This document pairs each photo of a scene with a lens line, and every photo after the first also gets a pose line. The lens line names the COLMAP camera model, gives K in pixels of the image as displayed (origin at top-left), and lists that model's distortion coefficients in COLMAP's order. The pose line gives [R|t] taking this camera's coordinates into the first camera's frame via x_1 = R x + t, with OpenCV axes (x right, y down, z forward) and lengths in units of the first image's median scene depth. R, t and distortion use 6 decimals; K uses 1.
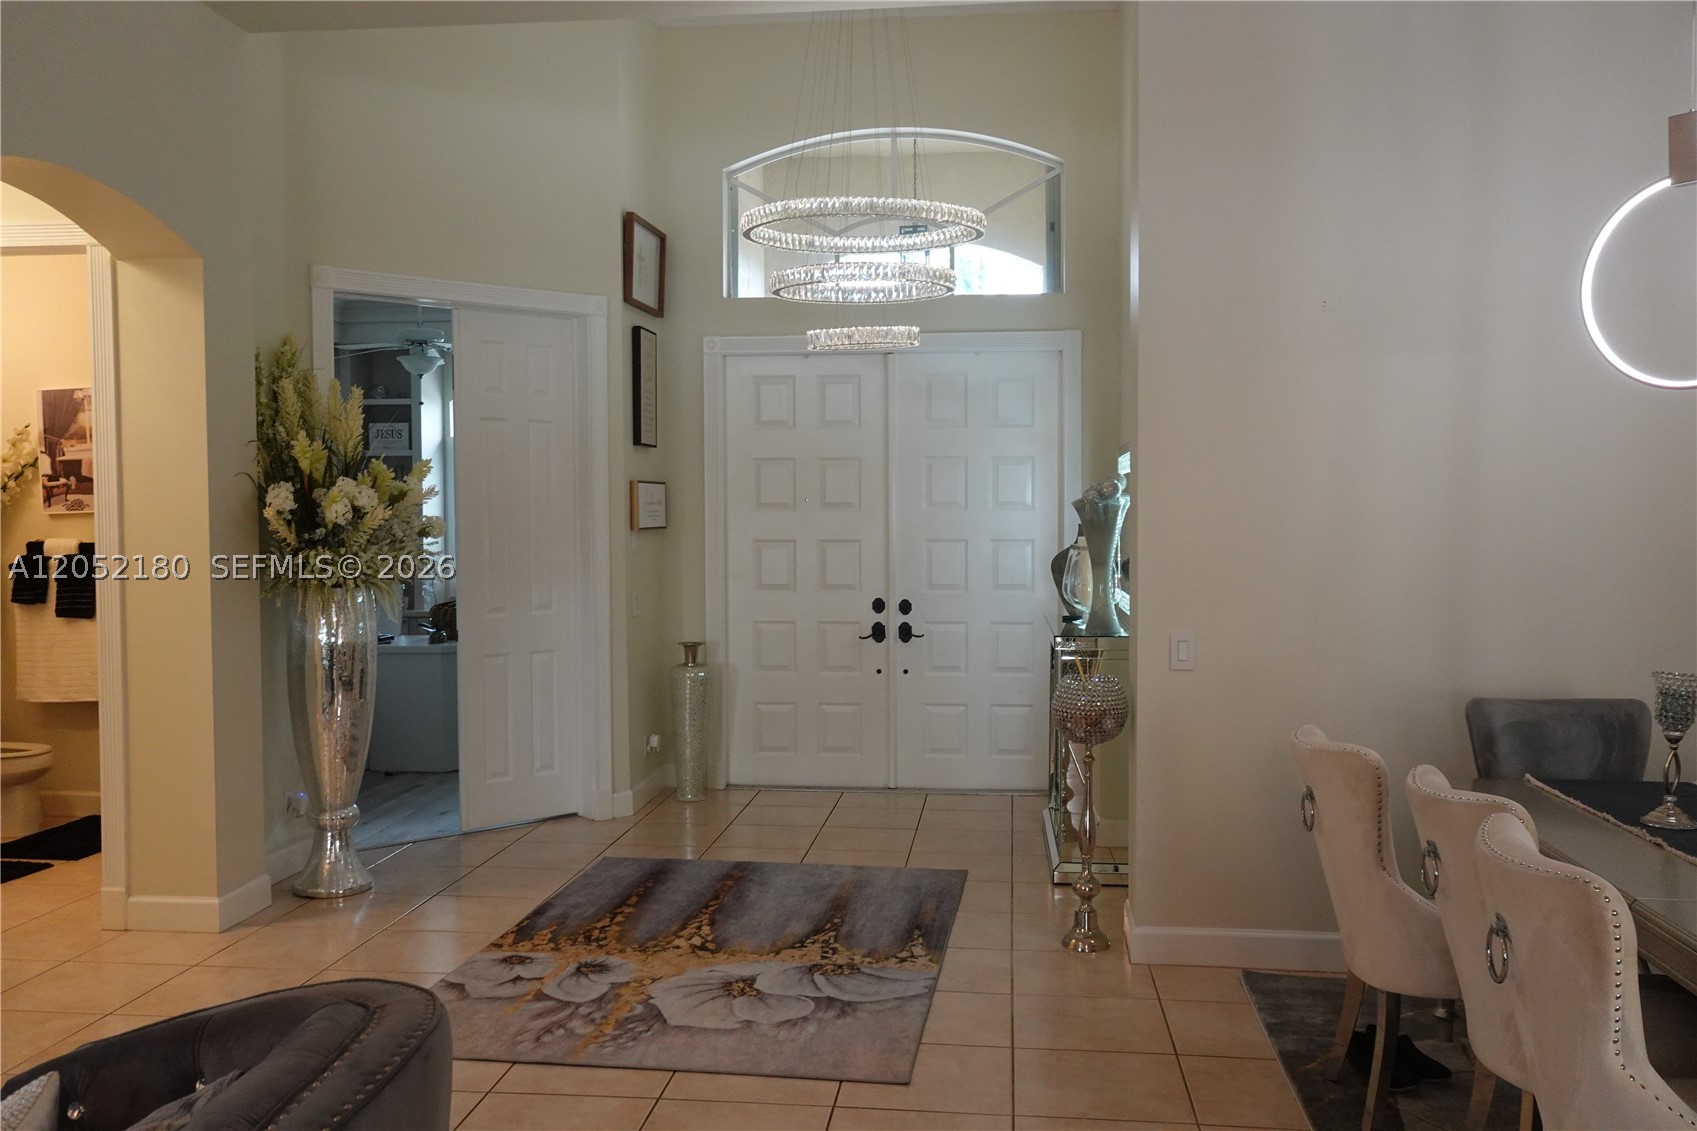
lens RADIAL K [[1396.3, 0, 848.5], [0, 1396.3, 565.5], [0, 0, 1]] dist [0.002394, 0.005942]
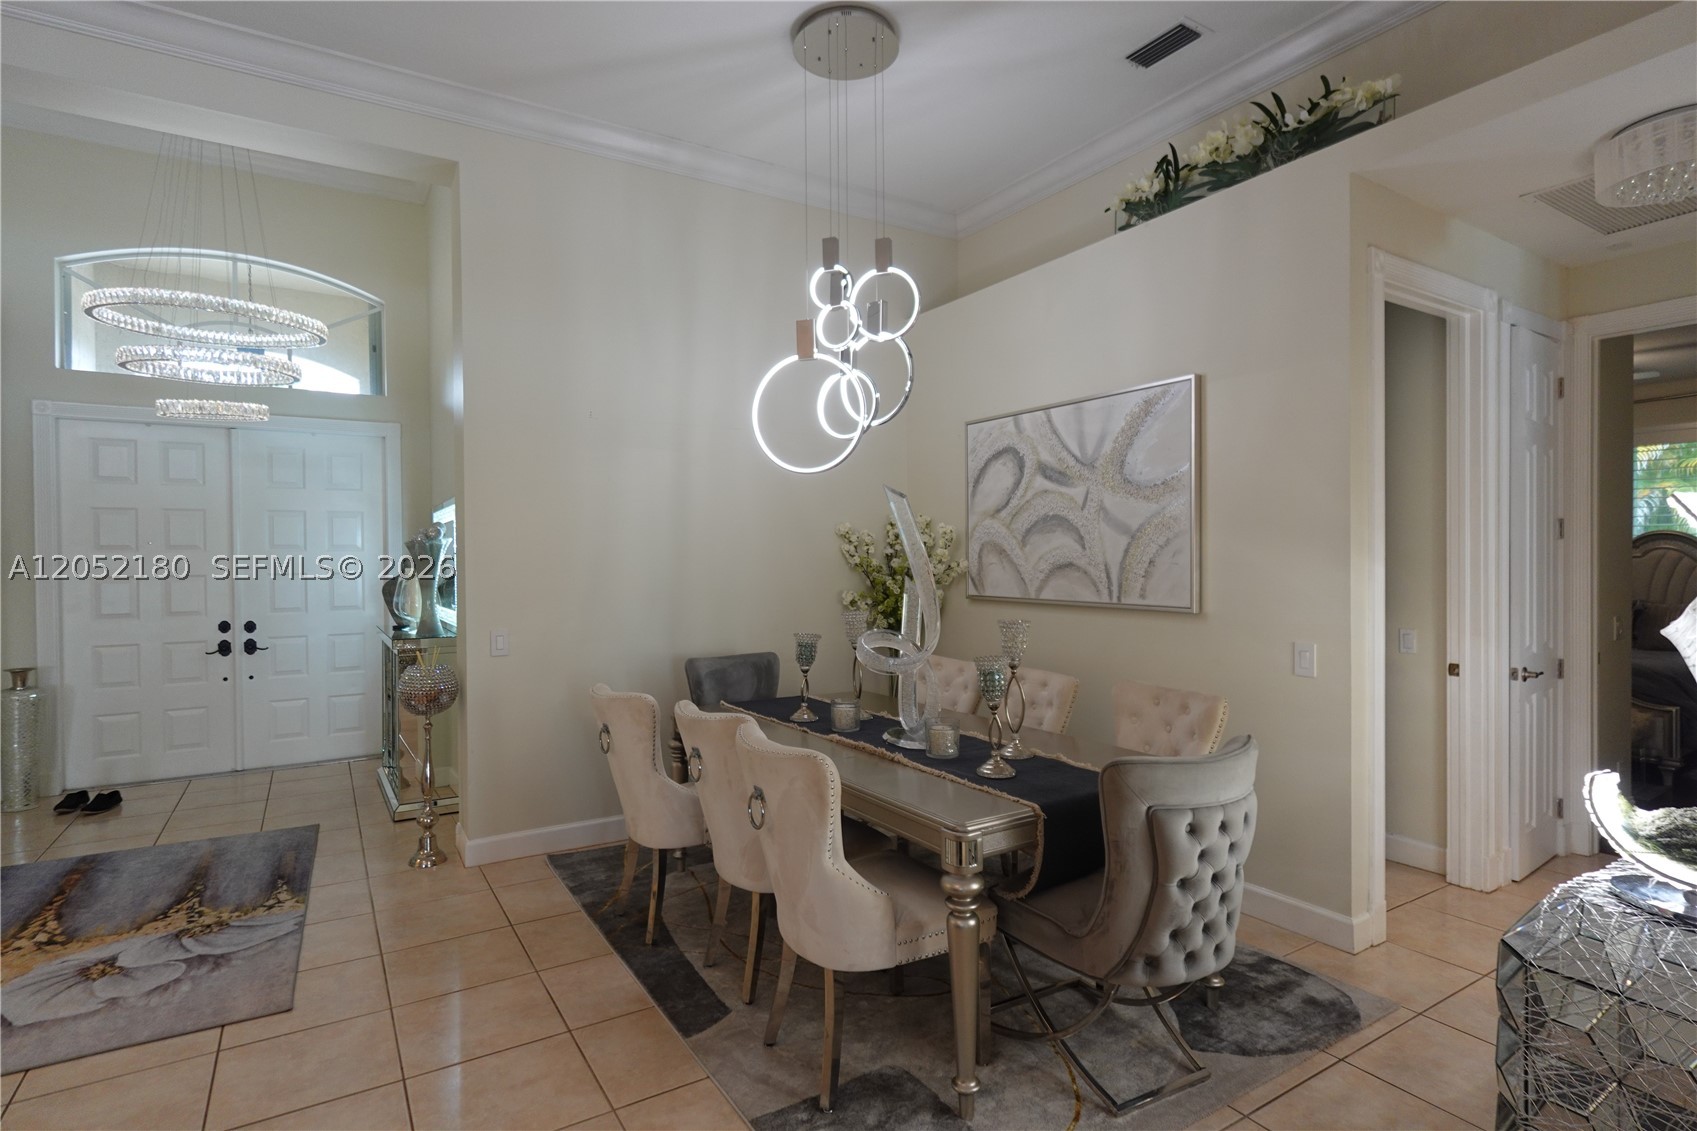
lens RADIAL K [[857.8, 0, 851.3], [0, 857.8, 563.4], [0, 0, 1]] dist [-0.001534, -0.000344]
pose [[0.783960, -0.009419, 0.620740, -0.024731], [0.029549, 0.999318, -0.022156, 0.008924], [-0.620108, 0.035711, 0.783703, 0.068549]]
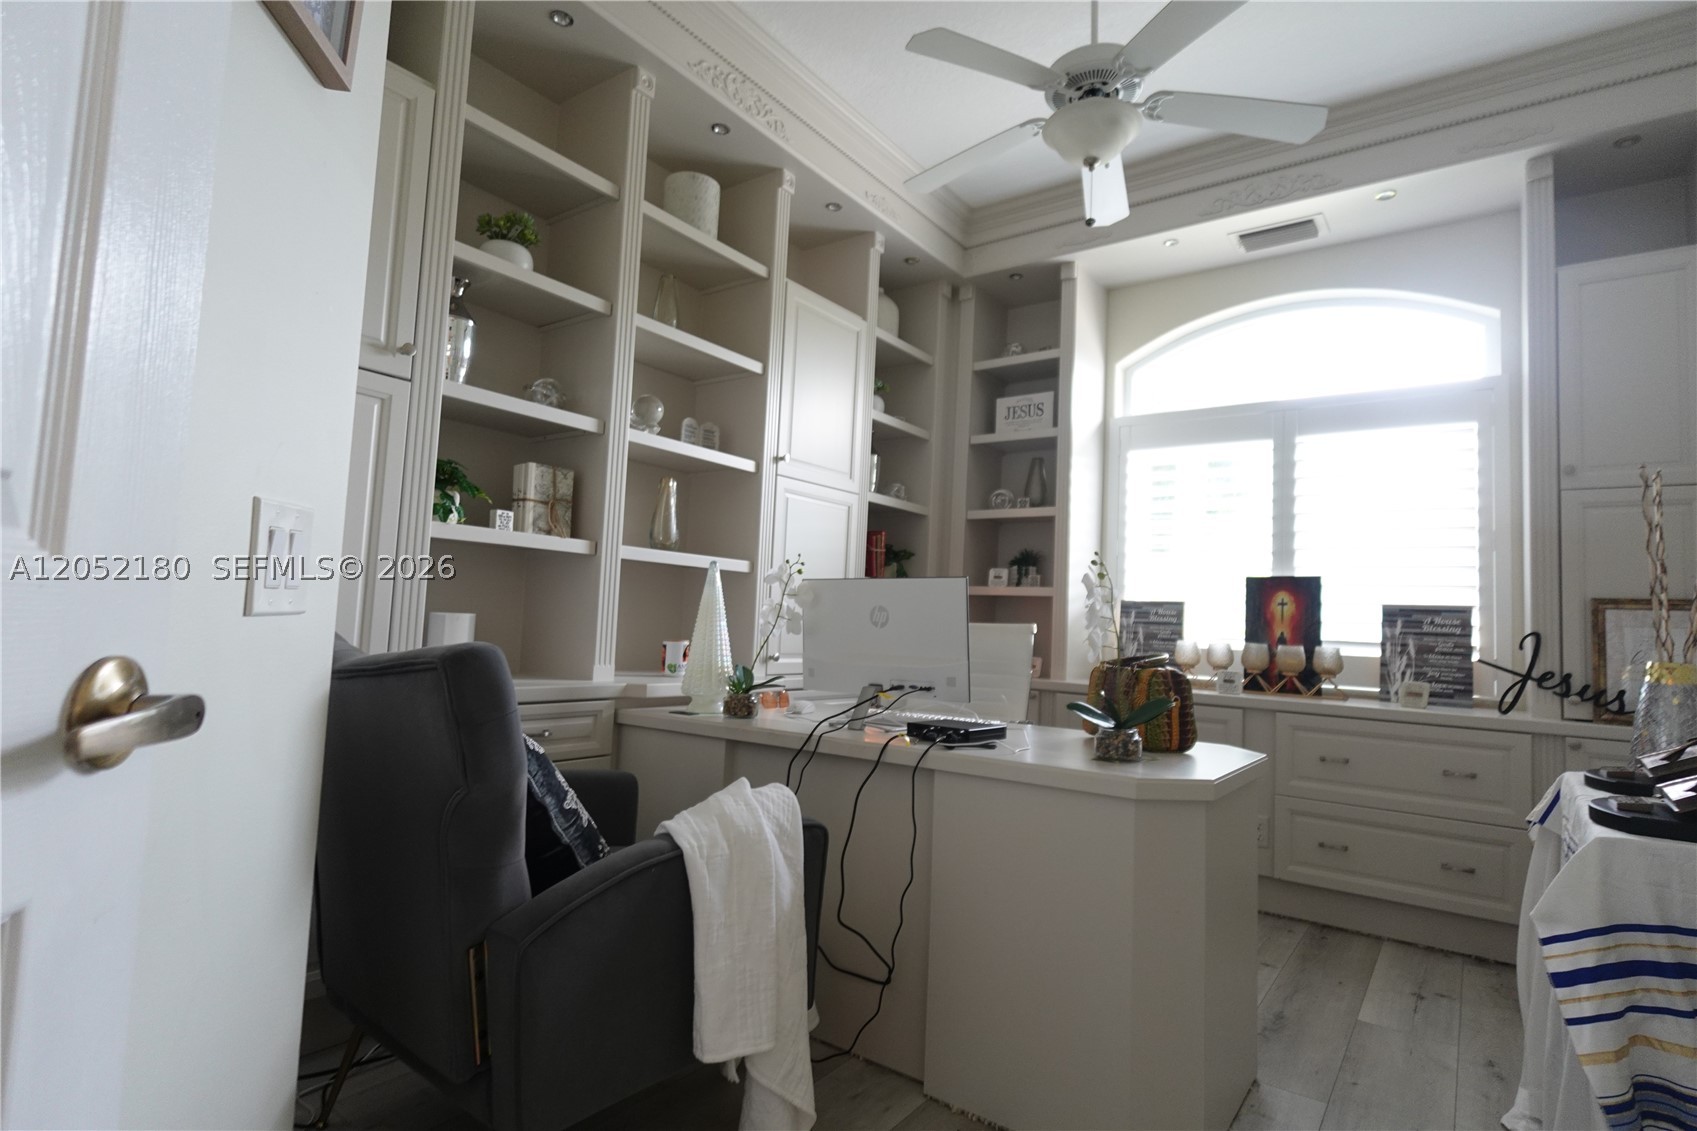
lens RADIAL K [[857.8, 0, 851.3], [0, 857.8, 563.4], [0, 0, 1]] dist [-0.001534, -0.000344]
pose [[0.867016, 0.006860, -0.498234, -0.361573], [-0.066023, 0.992670, -0.101224, 0.046080], [0.493888, 0.120658, 0.861114, 1.136410]]
